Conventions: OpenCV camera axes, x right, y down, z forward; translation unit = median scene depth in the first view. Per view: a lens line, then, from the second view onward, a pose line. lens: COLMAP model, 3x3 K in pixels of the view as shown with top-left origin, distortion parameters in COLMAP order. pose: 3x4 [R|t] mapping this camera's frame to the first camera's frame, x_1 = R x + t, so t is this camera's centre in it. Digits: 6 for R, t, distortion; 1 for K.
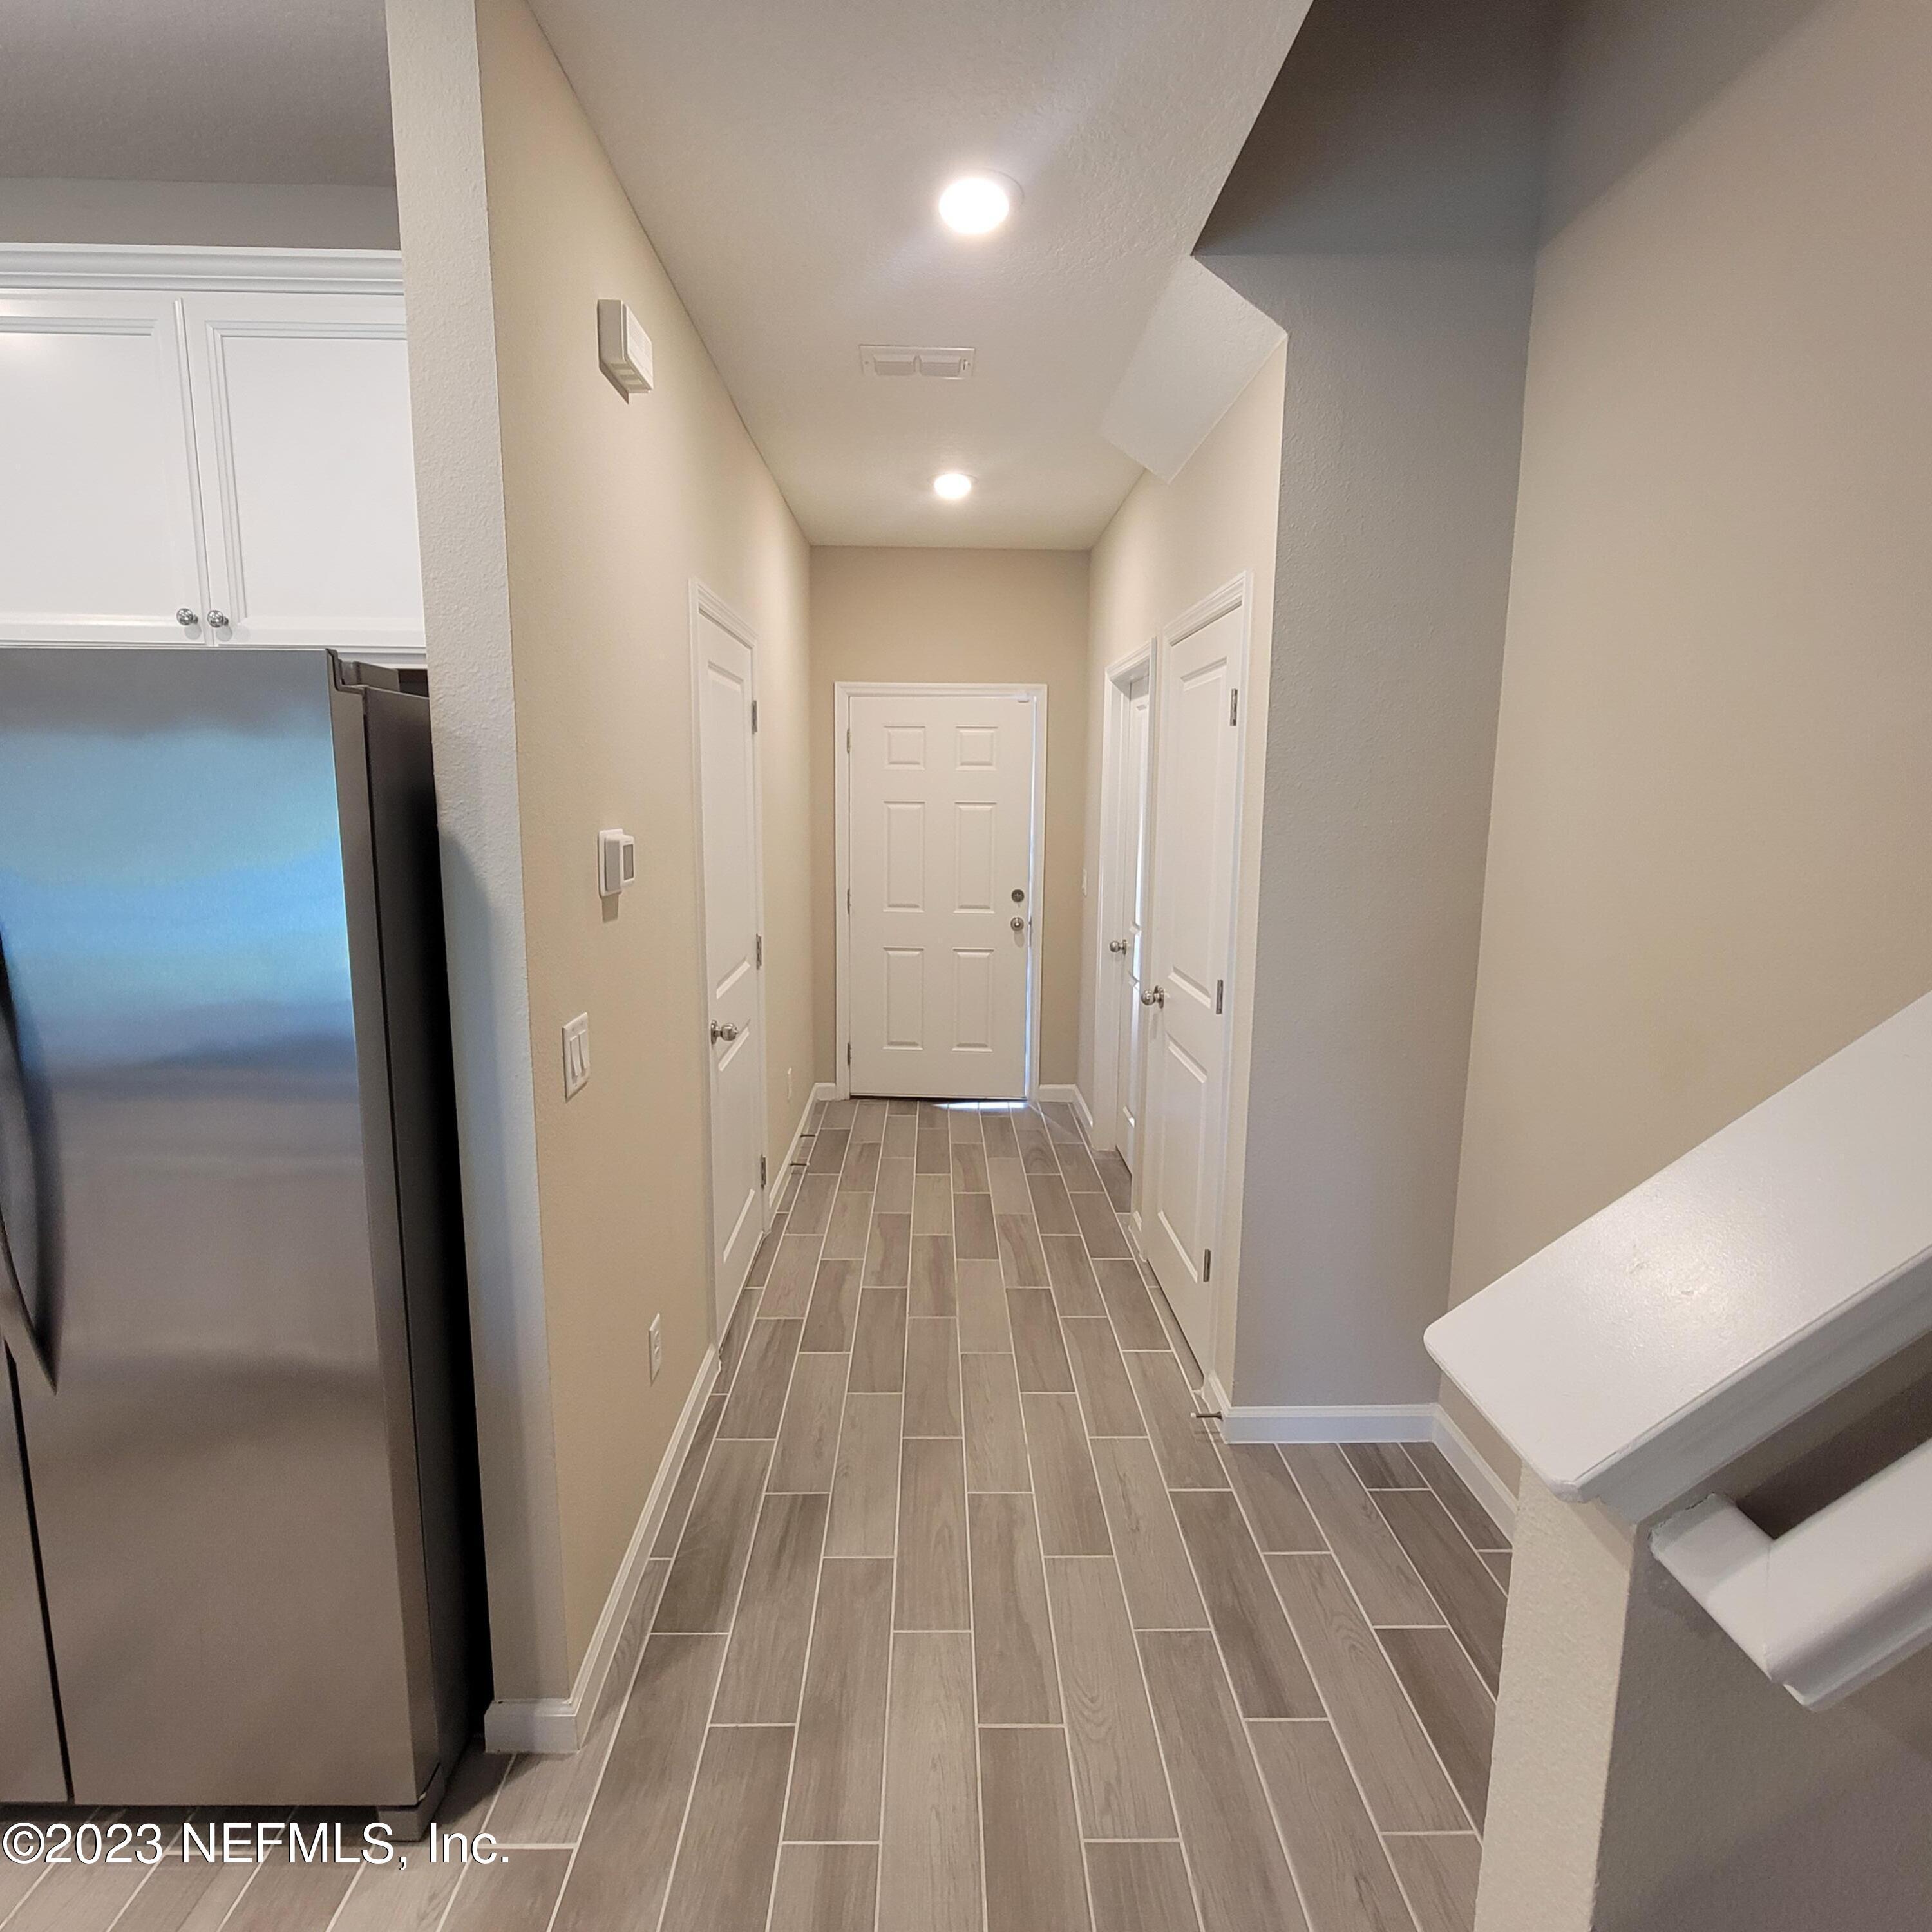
lens RADIAL K [[1050.4, 0, 951.1], [0, 1050.4, 944.4], [0, 0, 1]] dist [-0.007493, 0.002899]
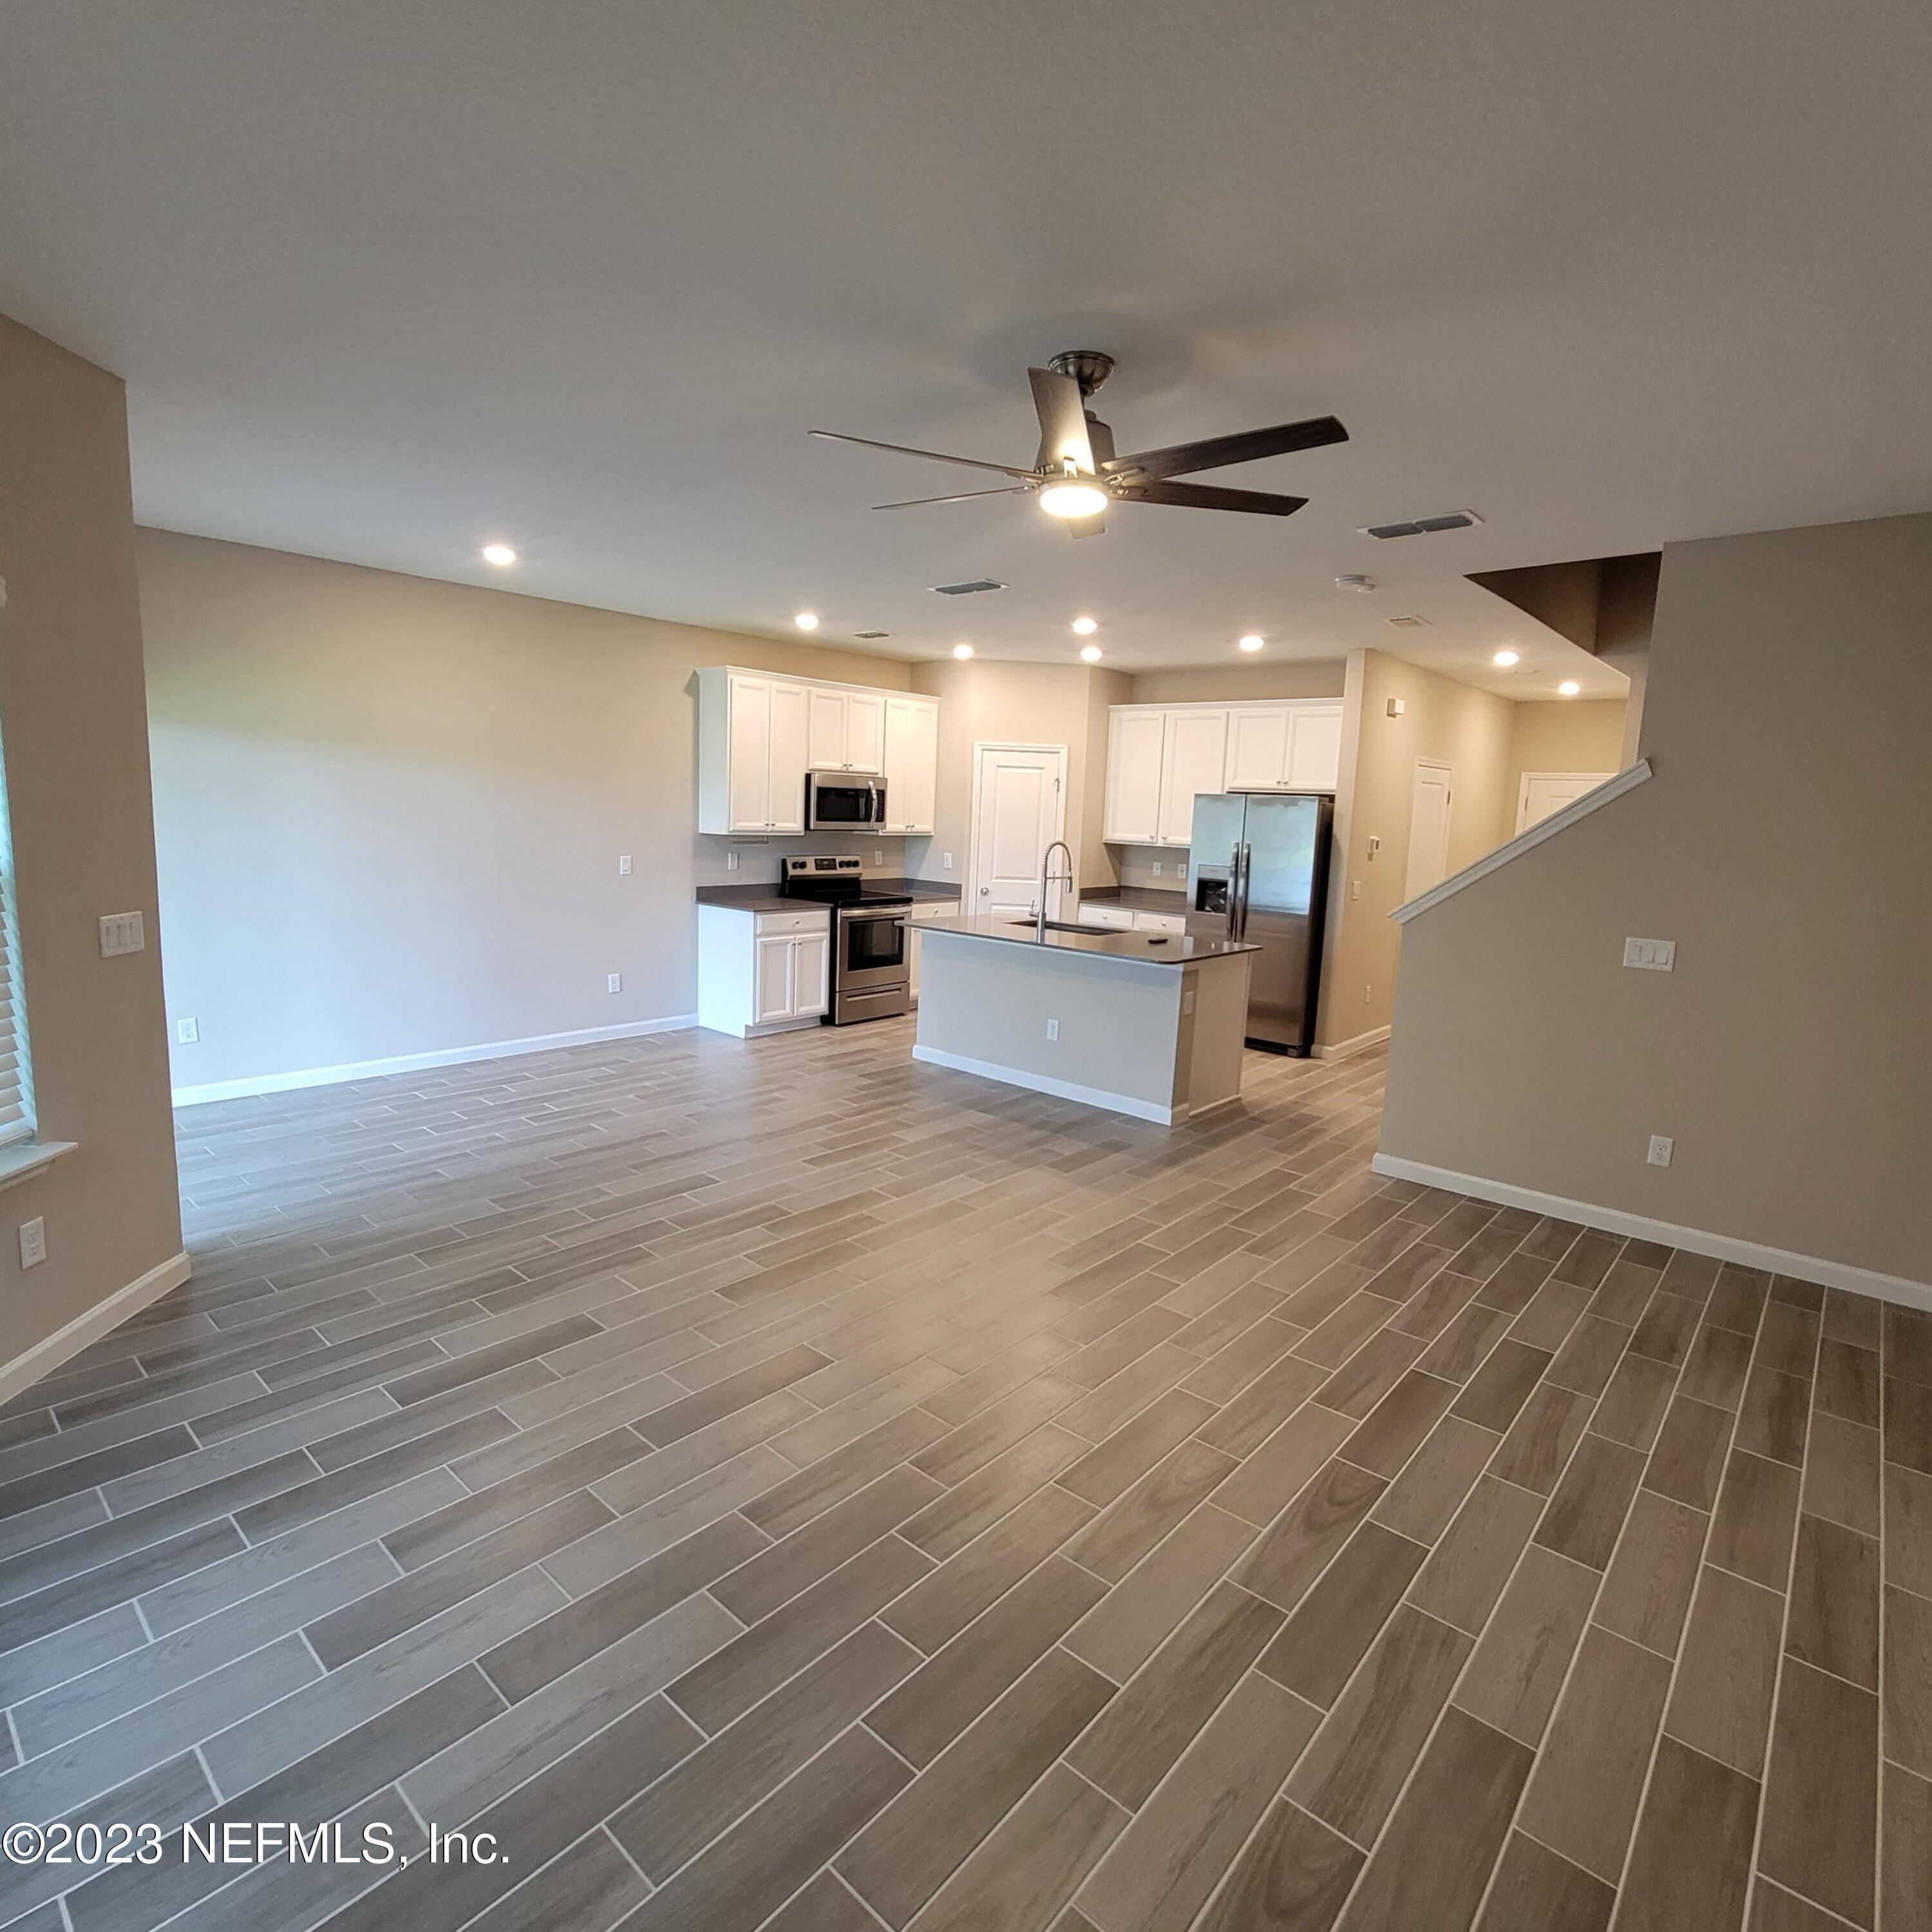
lens RADIAL K [[1050.4, 0, 951.1], [0, 1050.4, 944.4], [0, 0, 1]] dist [-0.007493, 0.002899]
pose [[0.738124, 0.110570, -0.665543, 0.888602], [-0.130849, 0.991209, 0.019556, 0.321824], [0.661855, 0.072651, 0.746103, -2.236775]]
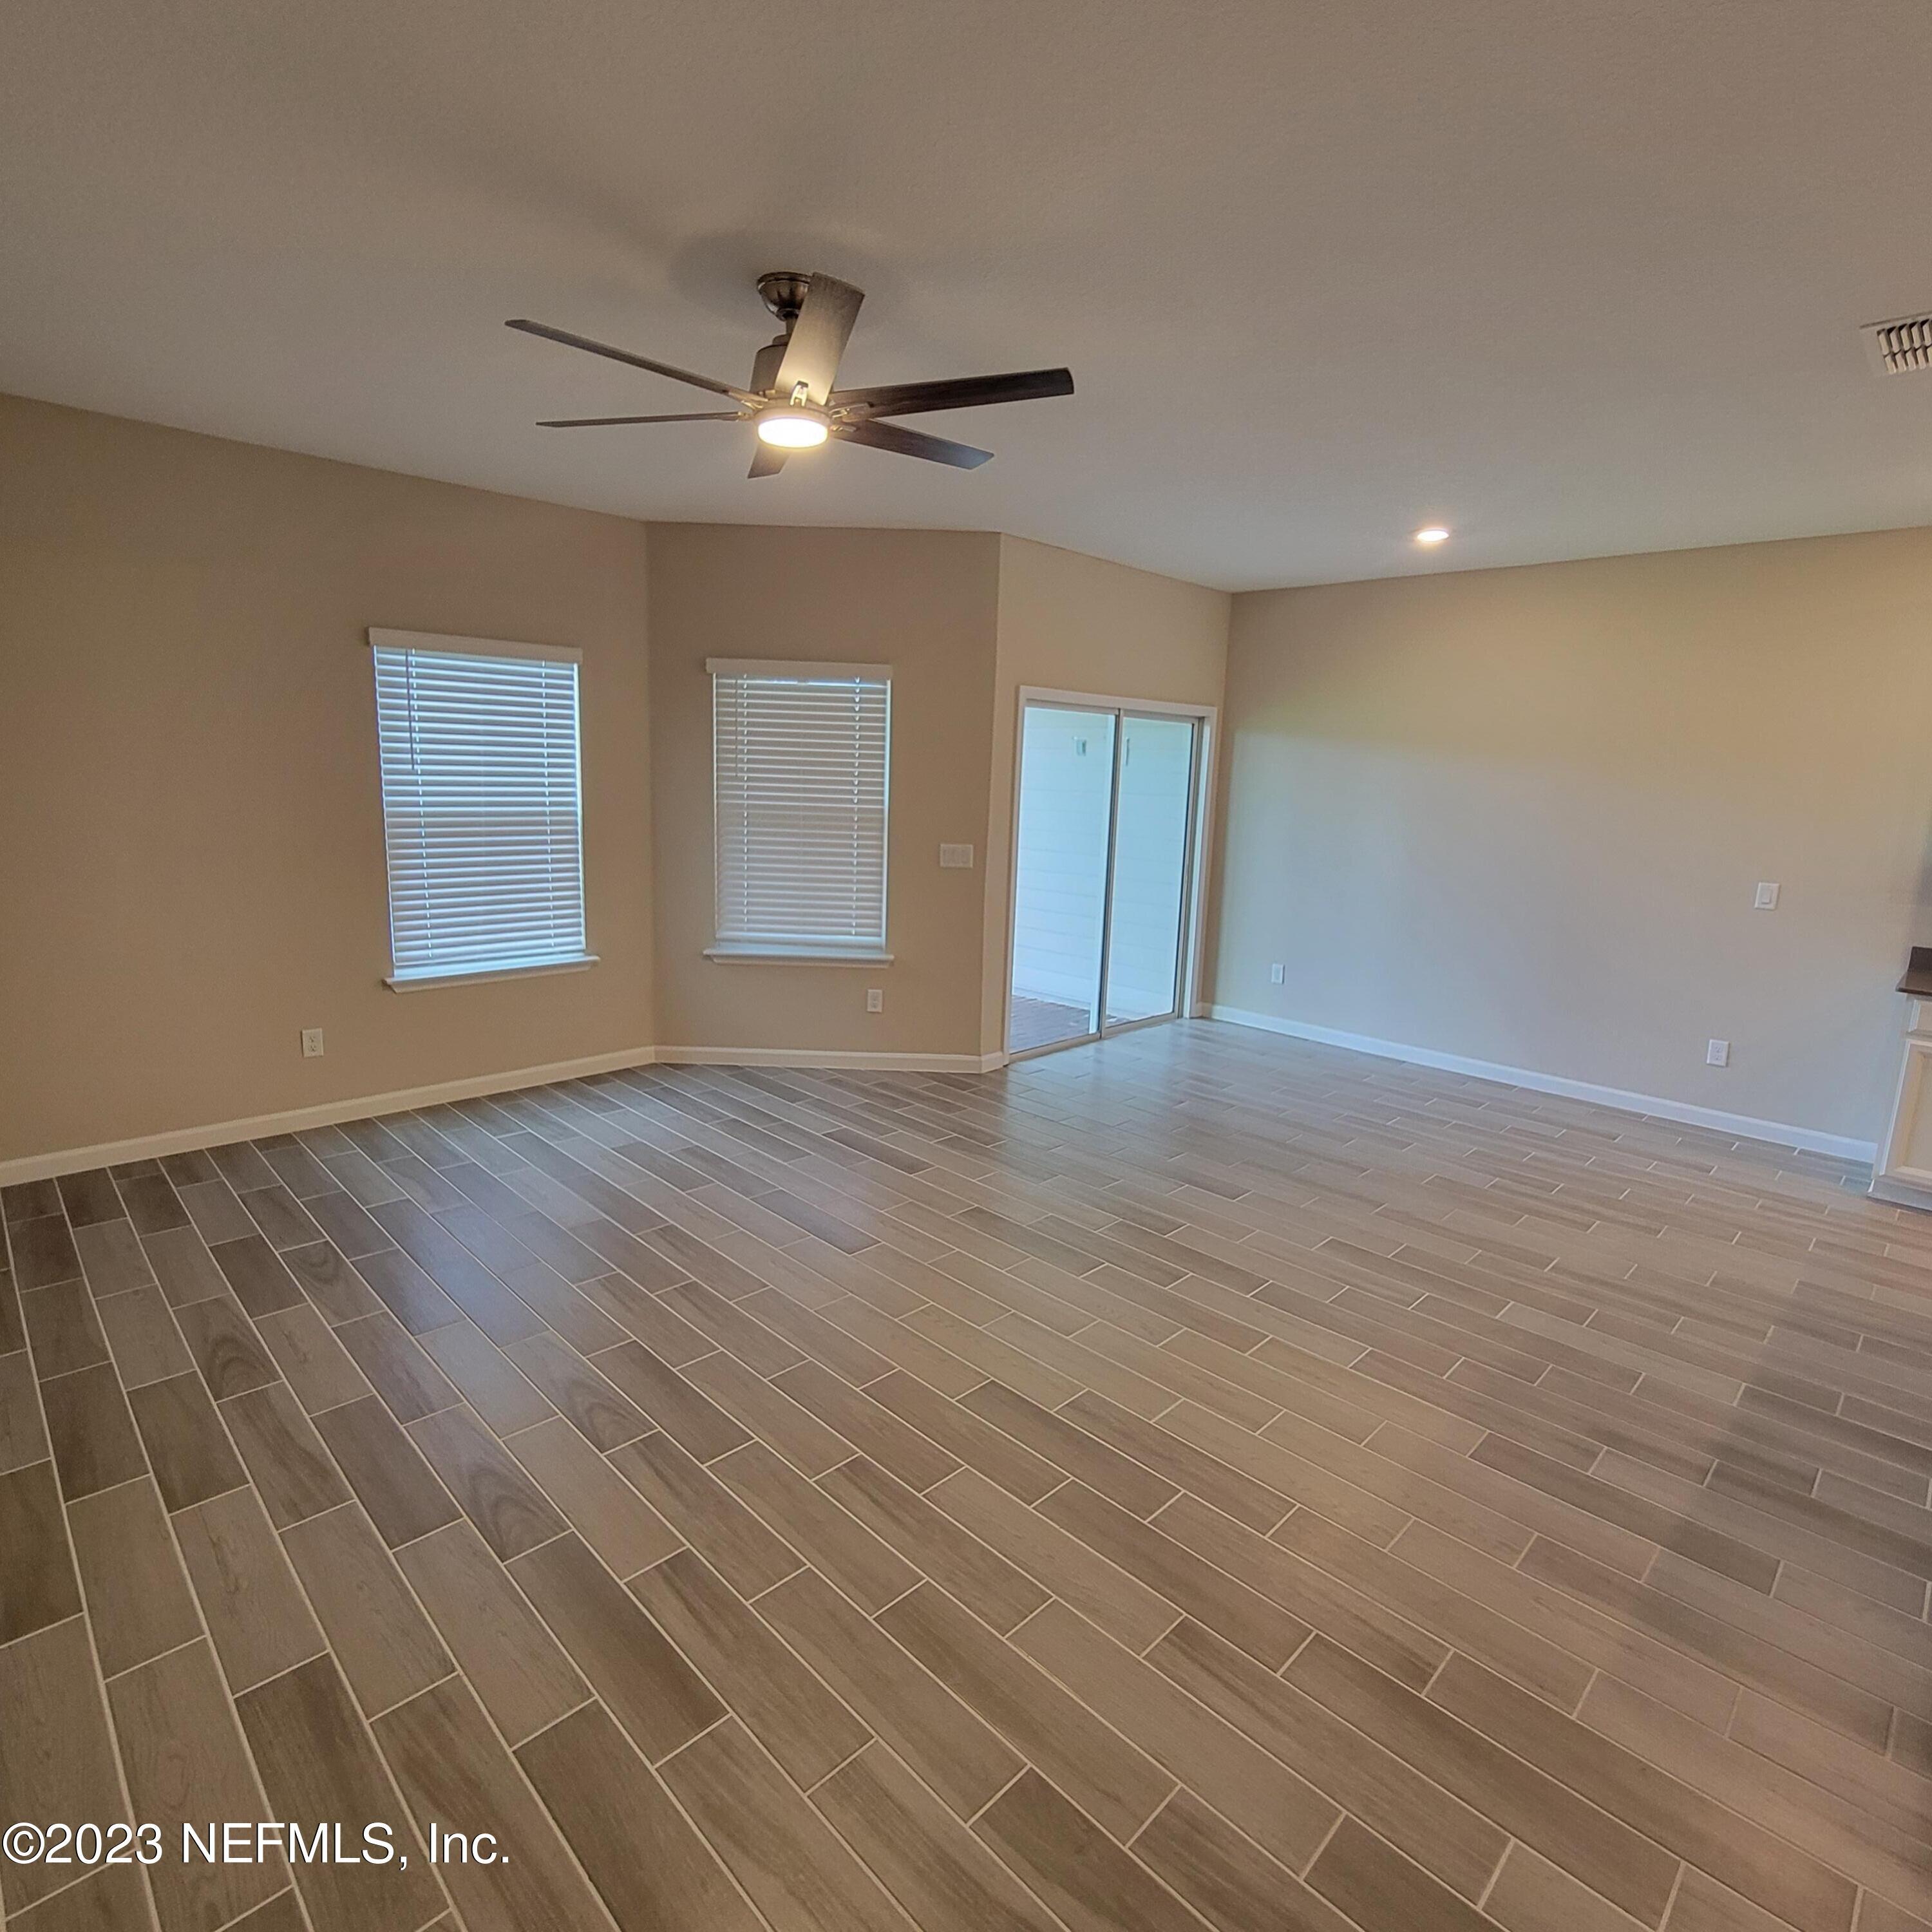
lens RADIAL K [[1050.4, 0, 951.1], [0, 1050.4, 944.4], [0, 0, 1]] dist [-0.007493, 0.002899]
pose [[-0.721096, 0.085406, -0.687551, 0.852989], [-0.139911, 0.953978, 0.265237, 0.050805], [0.678562, 0.287457, -0.675960, -0.374071]]
